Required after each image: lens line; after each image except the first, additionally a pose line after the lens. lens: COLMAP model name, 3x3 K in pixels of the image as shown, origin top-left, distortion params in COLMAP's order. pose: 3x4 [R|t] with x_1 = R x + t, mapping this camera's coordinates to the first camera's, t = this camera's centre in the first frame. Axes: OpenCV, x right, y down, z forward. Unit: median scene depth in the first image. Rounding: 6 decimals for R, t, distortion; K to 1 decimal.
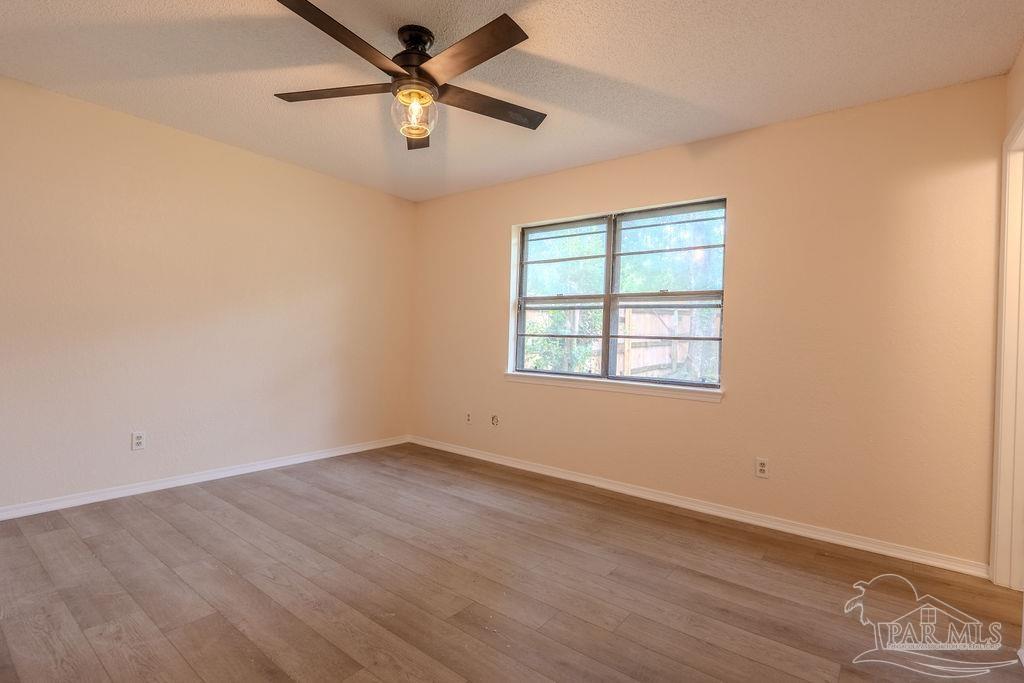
lens RADIAL K [[480.9, 0, 512.0], [0, 480.9, 341.5], [0, 0, 1]] dist [0.001889, 0.000138]
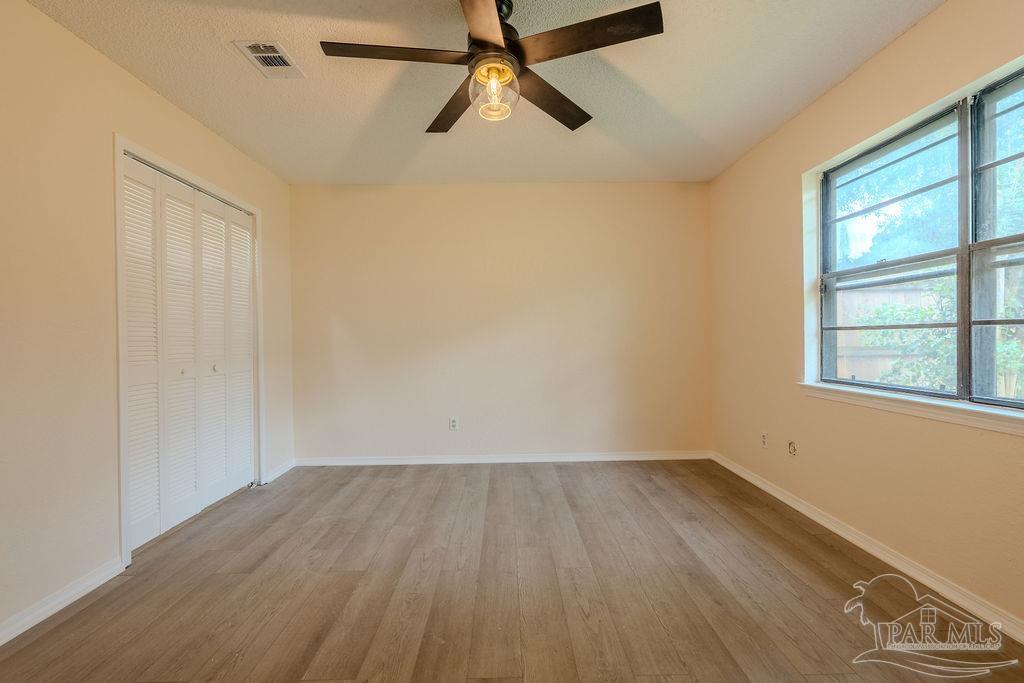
lens RADIAL K [[454.3, 0, 513.7], [0, 454.3, 341.4], [0, 0, 1]] dist [-0.003216, -0.000144]
pose [[0.633589, -0.032373, -0.772992, 0.267253], [0.026997, 0.999441, -0.019729, 0.005795], [0.773198, -0.008368, 0.634109, 0.280566]]
